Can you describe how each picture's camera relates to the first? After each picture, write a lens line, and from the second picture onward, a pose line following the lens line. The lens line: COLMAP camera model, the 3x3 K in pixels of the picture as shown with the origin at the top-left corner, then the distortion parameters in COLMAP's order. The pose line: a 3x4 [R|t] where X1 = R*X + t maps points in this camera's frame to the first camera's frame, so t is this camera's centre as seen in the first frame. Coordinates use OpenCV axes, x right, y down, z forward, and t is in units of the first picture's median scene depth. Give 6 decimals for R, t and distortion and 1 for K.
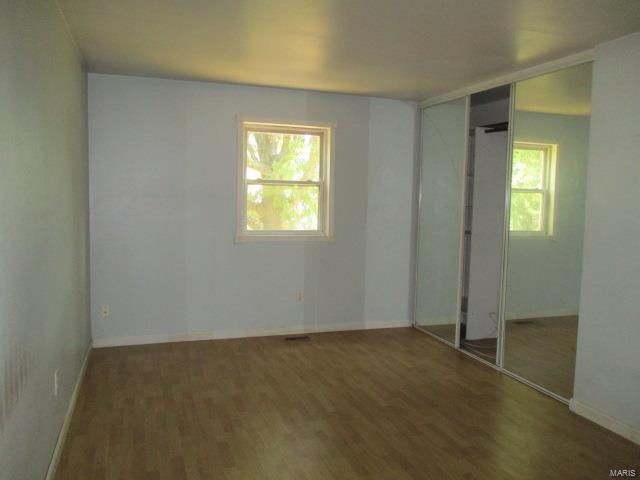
lens RADIAL K [[536.3, 0, 319.9], [0, 536.3, 240.2], [0, 0, 1]] dist [-0.007156, -0.006827]
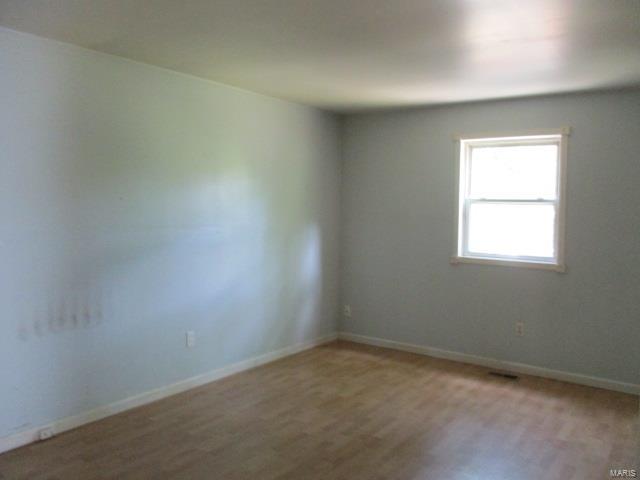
lens RADIAL K [[536.3, 0, 319.7], [0, 536.3, 239.6], [0, 0, 1]] dist [-0.007156, -0.006827]
pose [[0.571193, 0.038395, -0.819917, 0.565111], [-0.075577, 0.997122, -0.005957, -0.015677], [0.817329, 0.065369, 0.572451, 0.259123]]
